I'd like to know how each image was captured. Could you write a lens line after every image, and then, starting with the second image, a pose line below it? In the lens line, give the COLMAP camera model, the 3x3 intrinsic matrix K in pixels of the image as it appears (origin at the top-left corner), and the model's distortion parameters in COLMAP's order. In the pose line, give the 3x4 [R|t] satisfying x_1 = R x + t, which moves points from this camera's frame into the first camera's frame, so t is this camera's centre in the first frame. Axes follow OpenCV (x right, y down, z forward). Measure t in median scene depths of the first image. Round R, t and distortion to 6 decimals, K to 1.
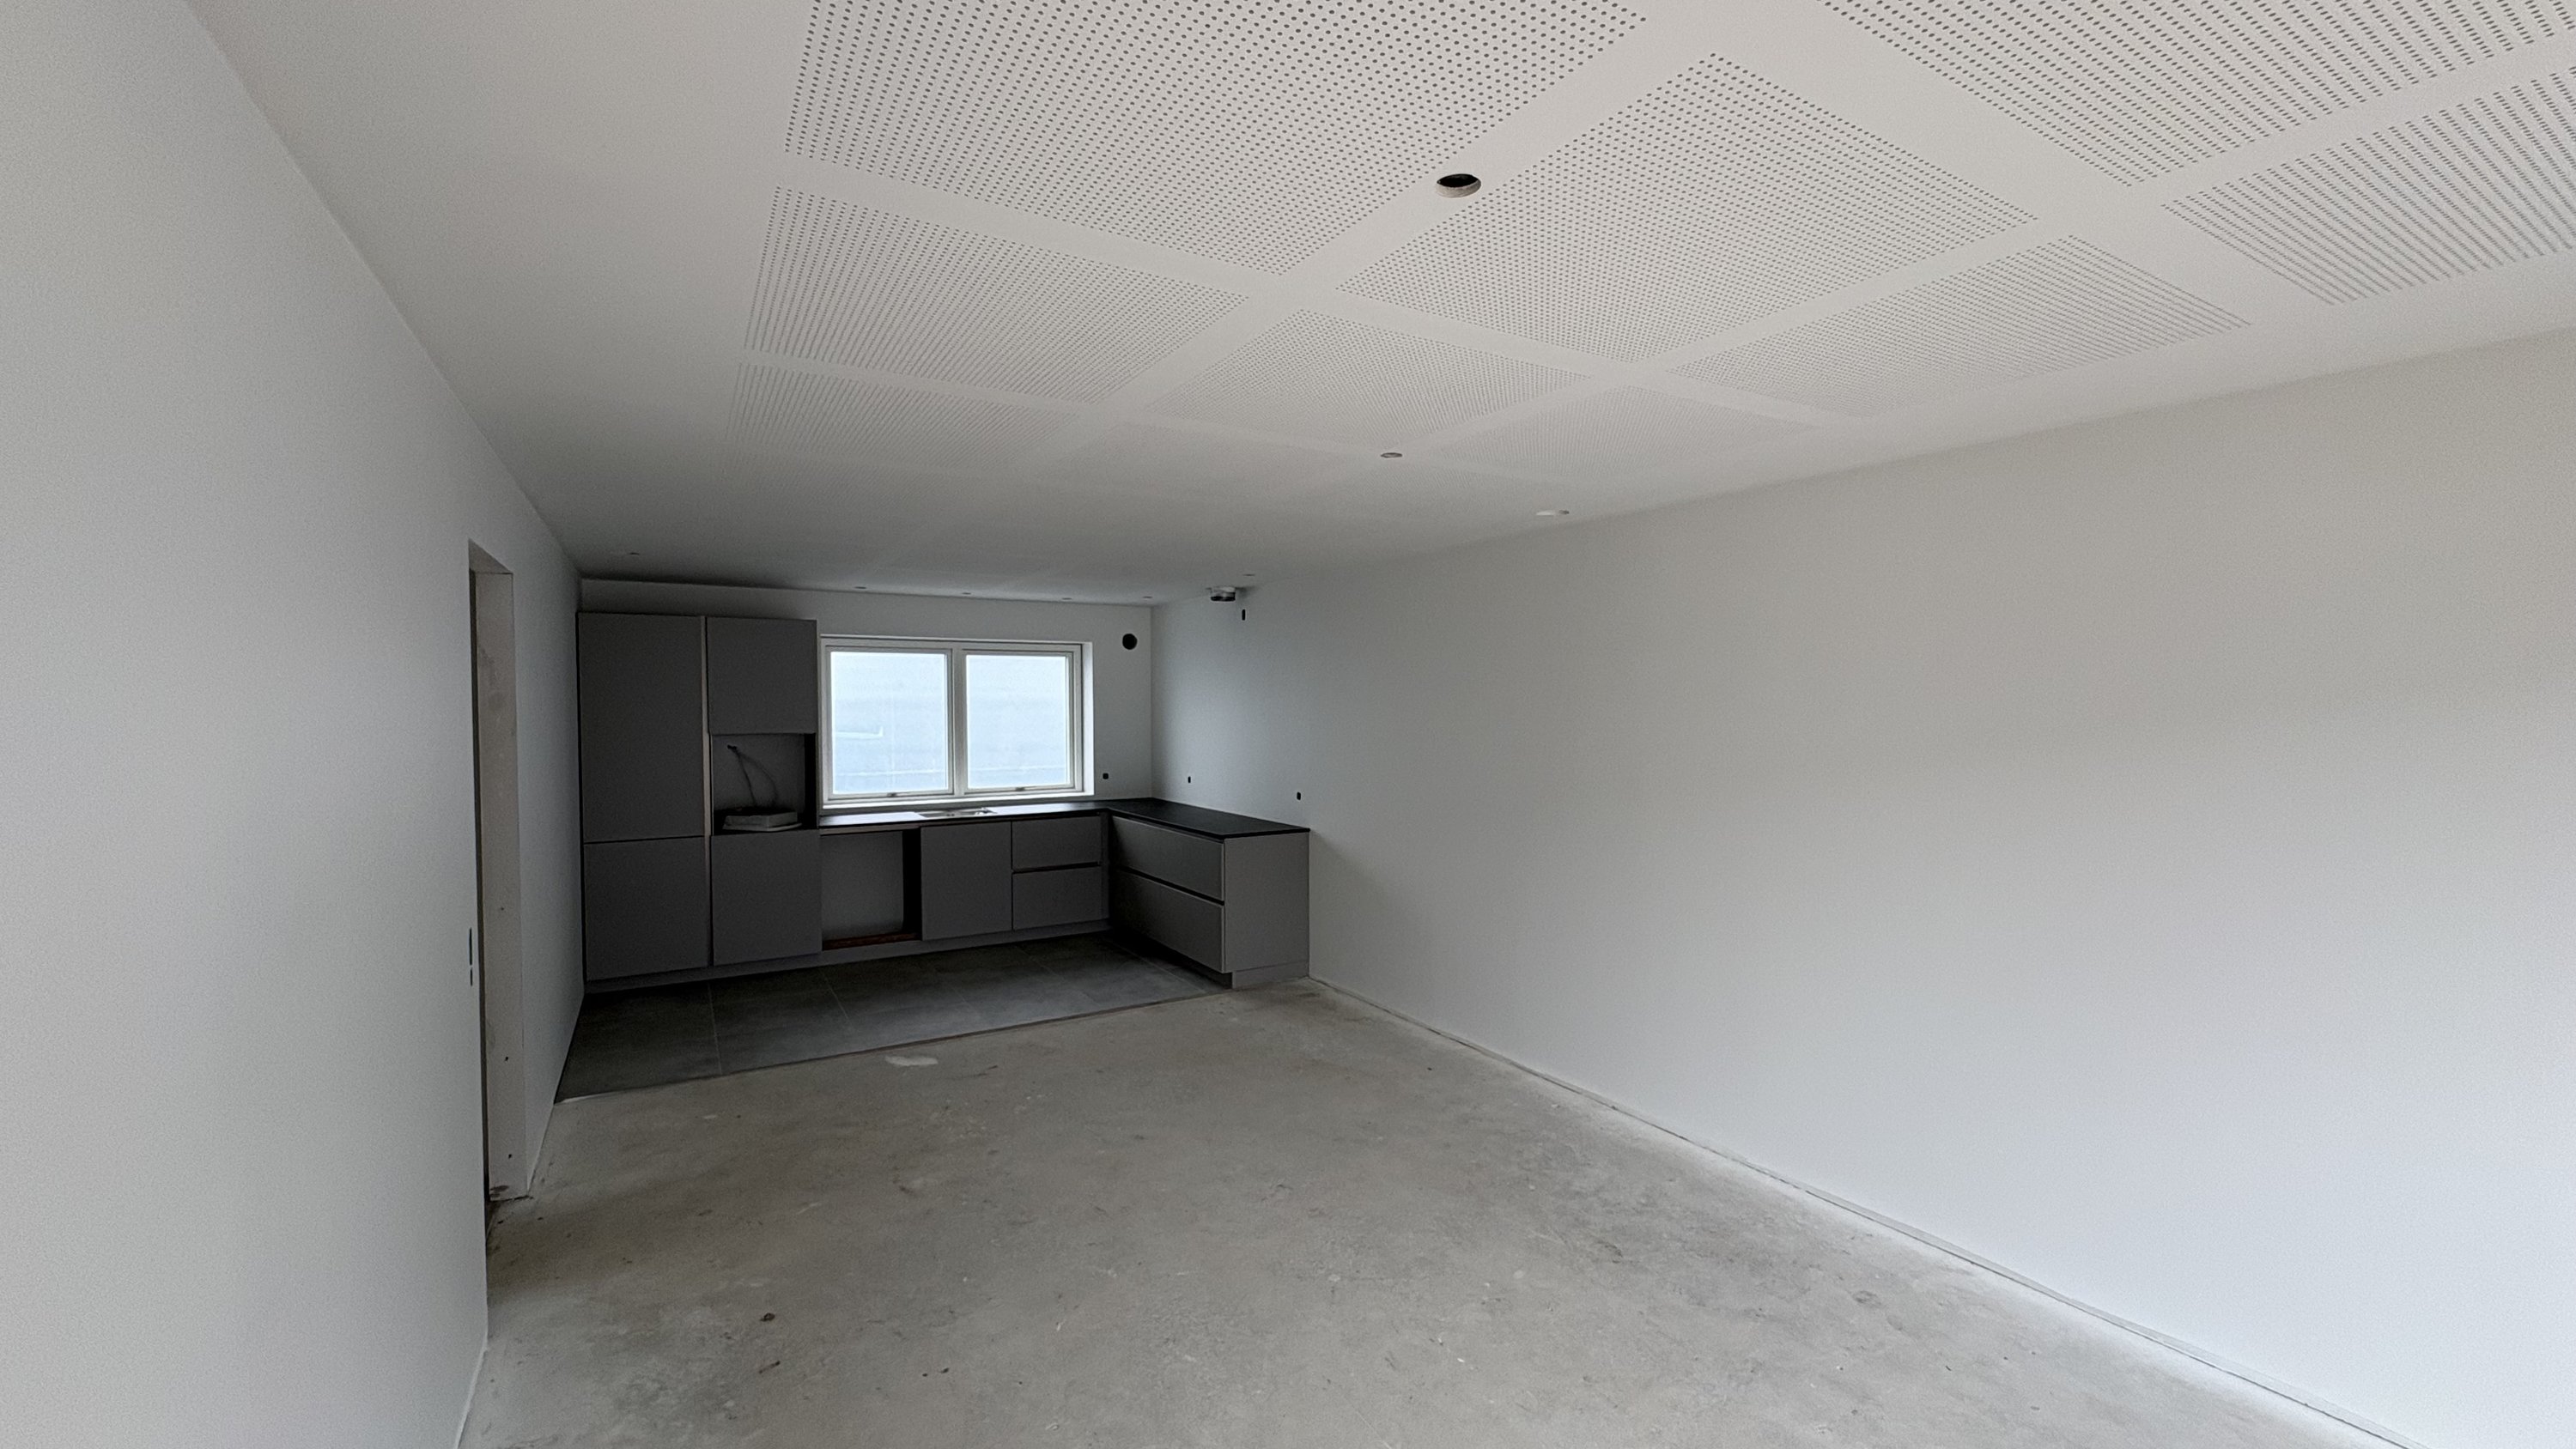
lens RADIAL K [[1028.0, 0, 1286.2], [0, 1028.0, 725.3], [0, 0, 1]] dist [-0.001421, 0.000532]
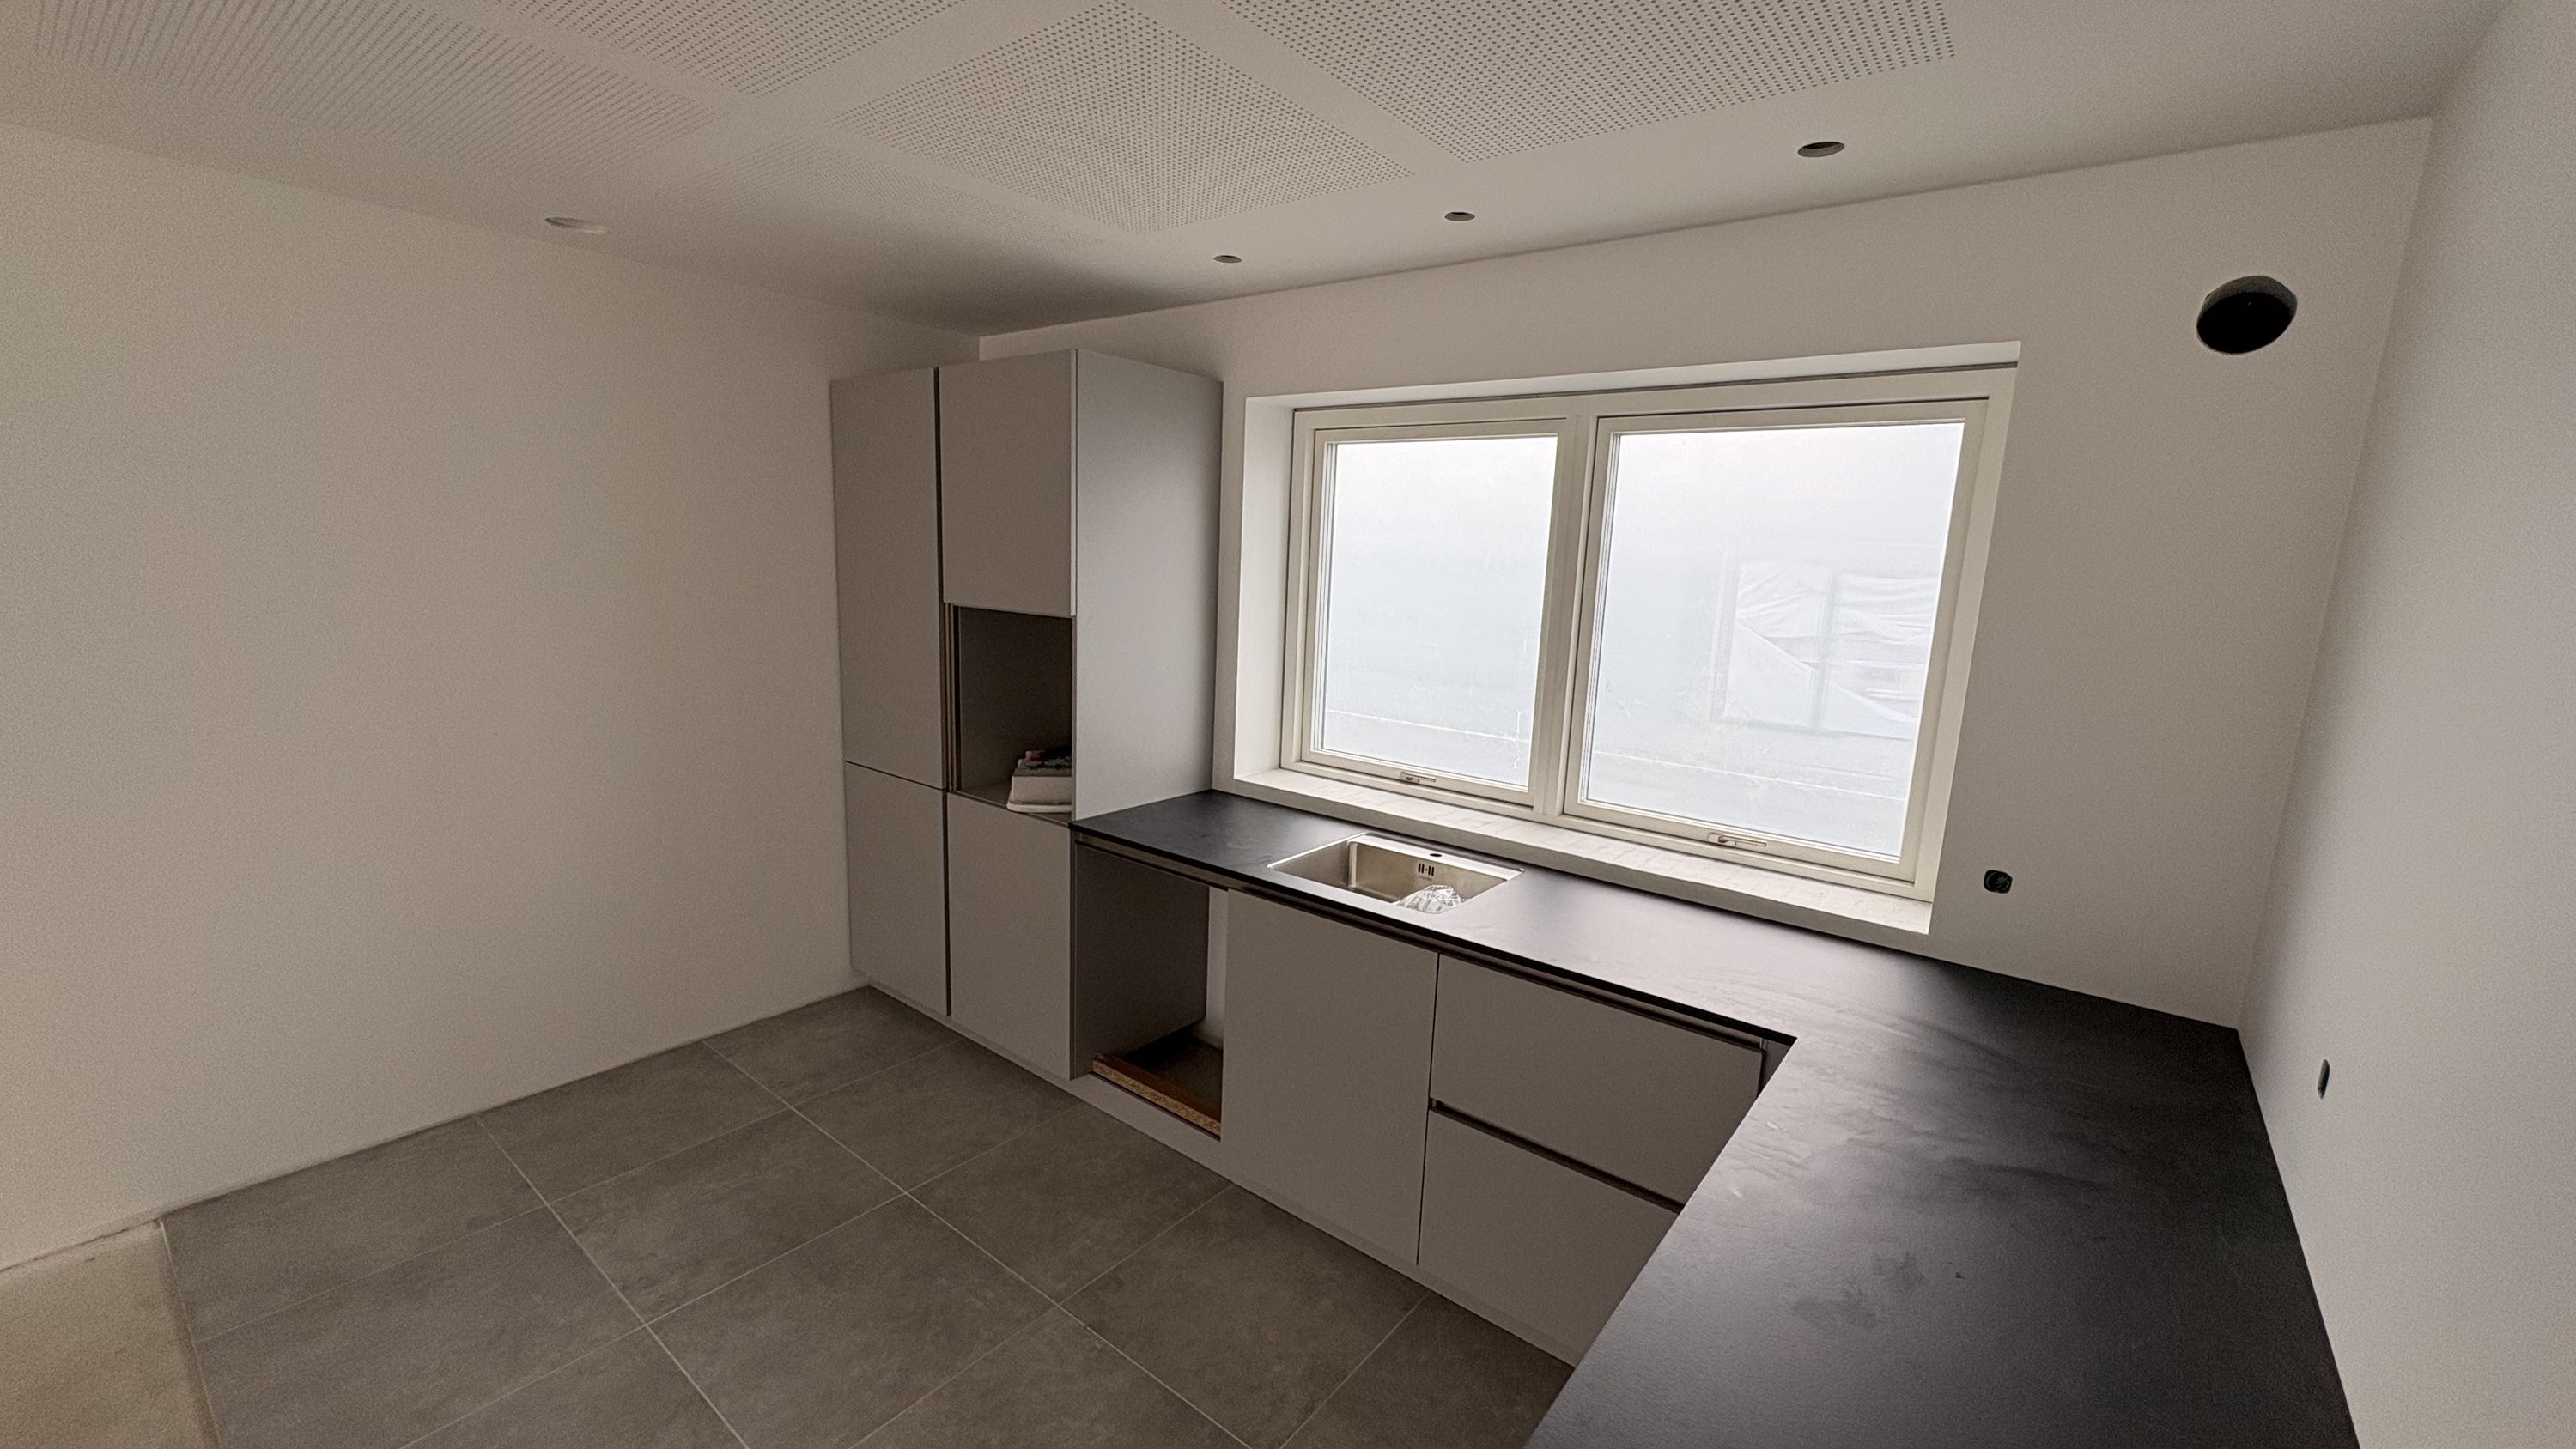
lens RADIAL K [[1028.0, 0, 1290.4], [0, 1028.0, 727.8], [0, 0, 1]] dist [-0.001421, 0.000532]
pose [[0.346067, 0.178233, -0.921125, -0.008800], [-0.062580, 0.983988, 0.166885, -0.023819], [0.936120, -0.000109, 0.351680, 0.885654]]
